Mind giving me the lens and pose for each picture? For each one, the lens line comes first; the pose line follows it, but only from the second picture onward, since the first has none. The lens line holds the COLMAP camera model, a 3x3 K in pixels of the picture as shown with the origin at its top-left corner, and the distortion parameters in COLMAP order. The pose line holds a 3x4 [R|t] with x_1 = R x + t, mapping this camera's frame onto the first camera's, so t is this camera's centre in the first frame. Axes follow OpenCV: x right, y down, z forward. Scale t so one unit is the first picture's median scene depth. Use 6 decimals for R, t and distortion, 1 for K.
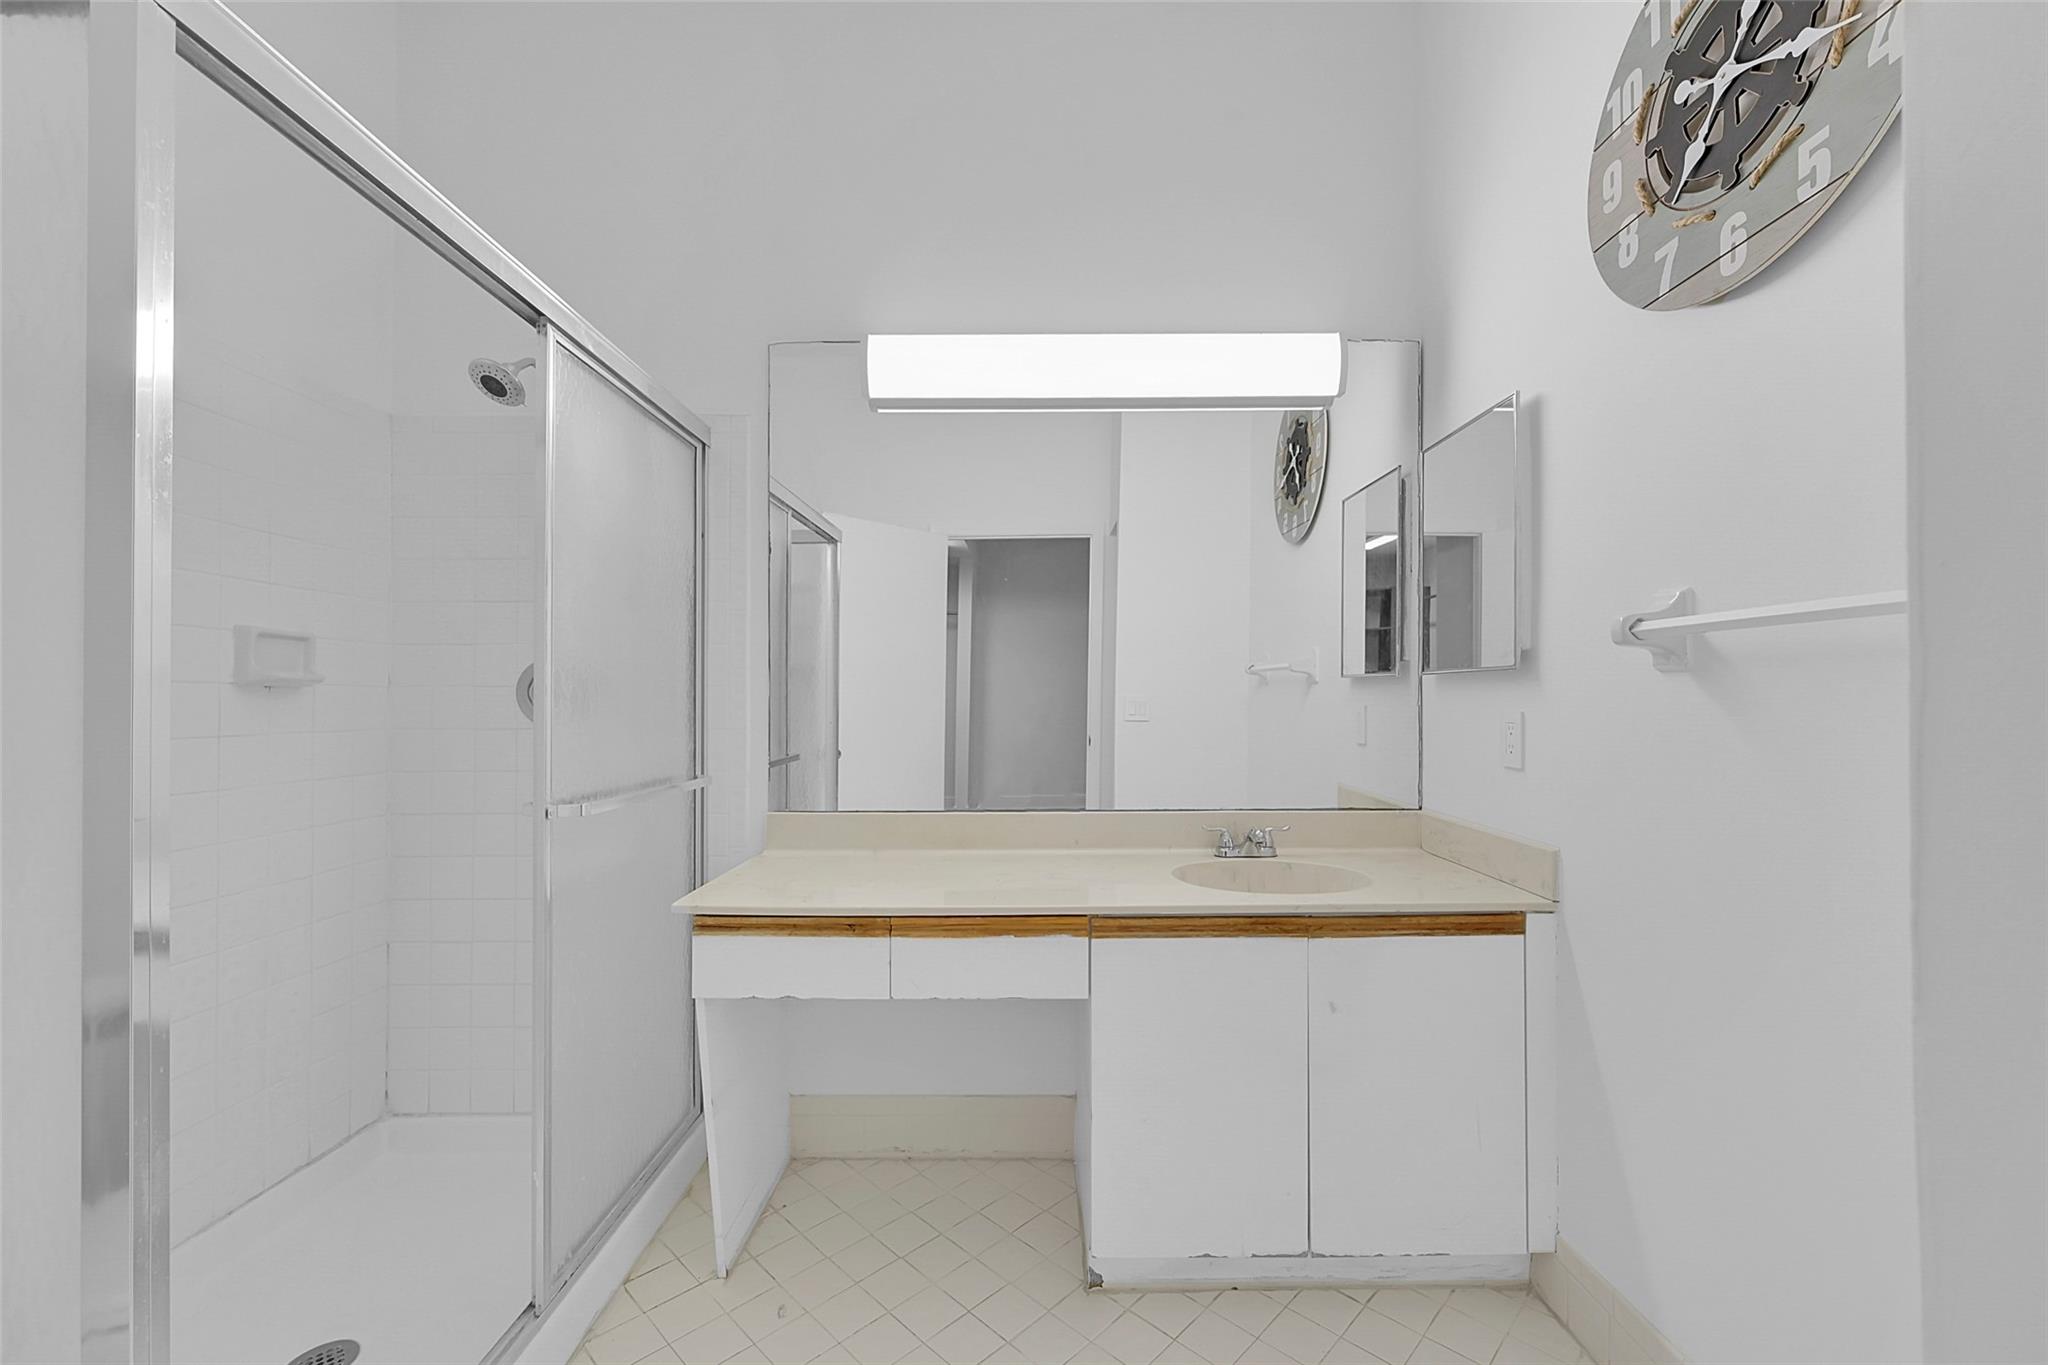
lens RADIAL K [[874.4, 0, 1024.0], [0, 874.4, 682.5], [0, 0, 1]] dist [0.000858, 0.000209]
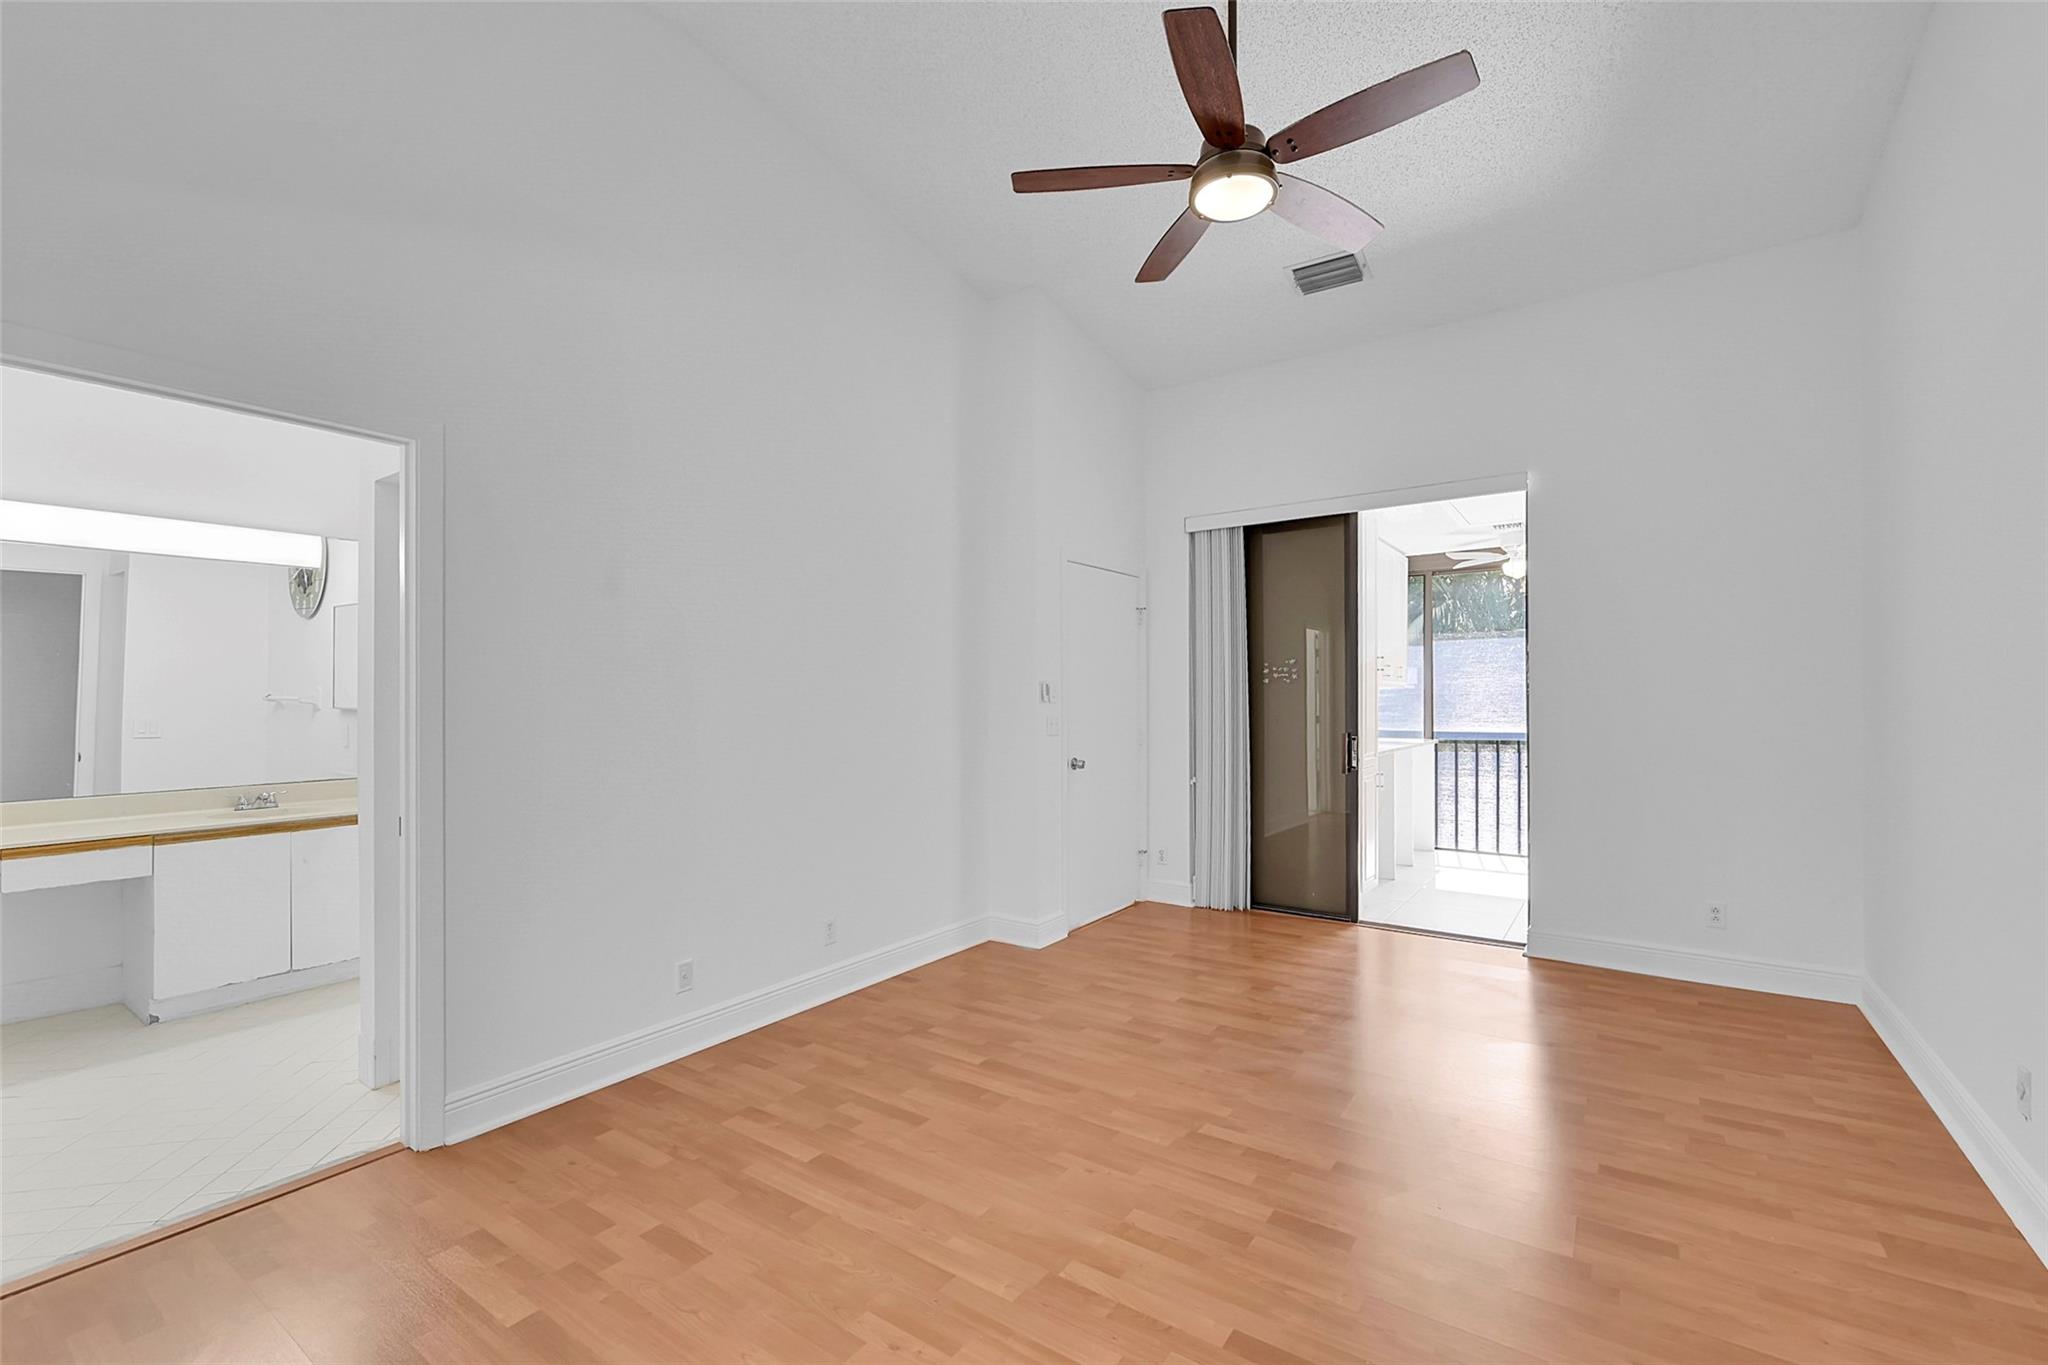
lens RADIAL K [[874.4, 0, 1024.0], [0, 874.4, 682.5], [0, 0, 1]] dist [0.000858, 0.000209]
pose [[0.577066, 0.012877, 0.816596, -0.324025], [-0.002298, 0.999897, -0.014144, -0.044864], [-0.816695, 0.006286, 0.577036, -1.393809]]
